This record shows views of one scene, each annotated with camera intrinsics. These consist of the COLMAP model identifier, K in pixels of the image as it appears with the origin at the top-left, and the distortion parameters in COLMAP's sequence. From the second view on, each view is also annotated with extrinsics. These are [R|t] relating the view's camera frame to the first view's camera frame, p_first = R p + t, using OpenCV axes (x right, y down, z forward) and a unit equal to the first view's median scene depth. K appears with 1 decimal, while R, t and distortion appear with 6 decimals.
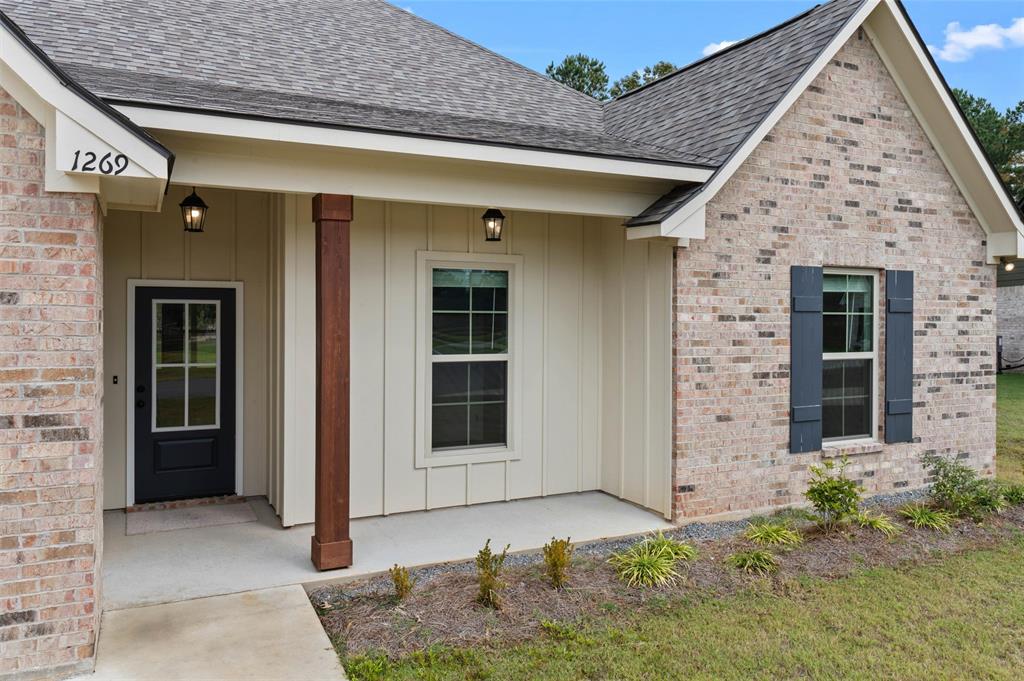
lens RADIAL K [[768.5, 0, 519.7], [0, 768.5, 320.8], [0, 0, 1]] dist [-0.007278, 0.005667]
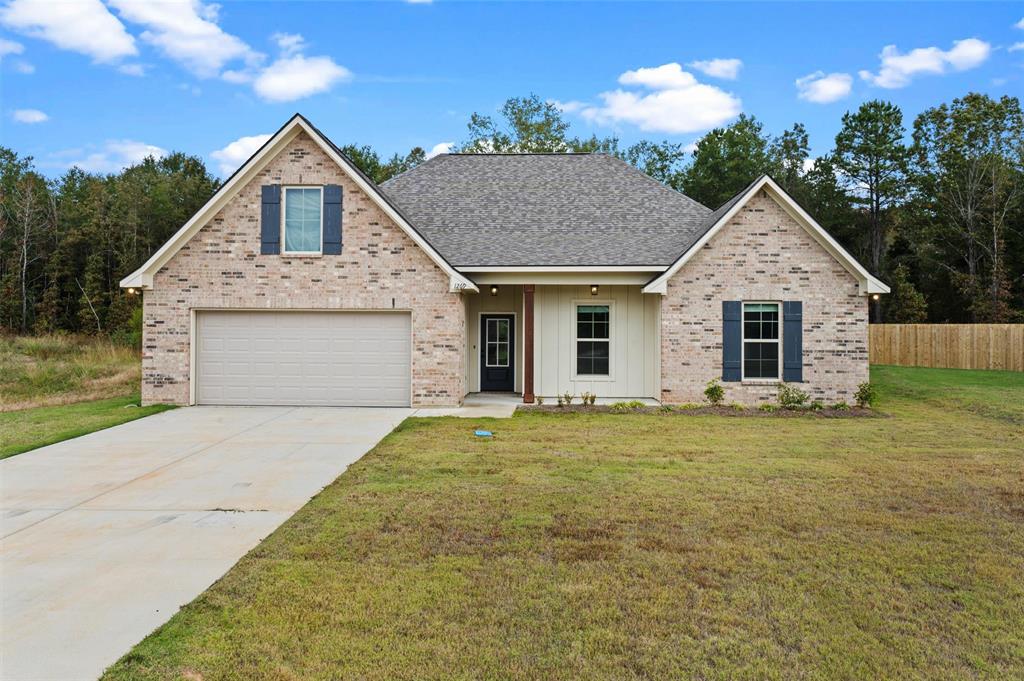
lens RADIAL K [[768.5, 0, 519.7], [0, 768.5, 320.8], [0, 0, 1]] dist [-0.007278, 0.005667]
pose [[0.879830, -0.011986, -0.475137, 0.914362], [-0.003423, 0.999496, -0.031552, 0.064136], [0.475276, 0.029387, 0.879346, -1.340482]]
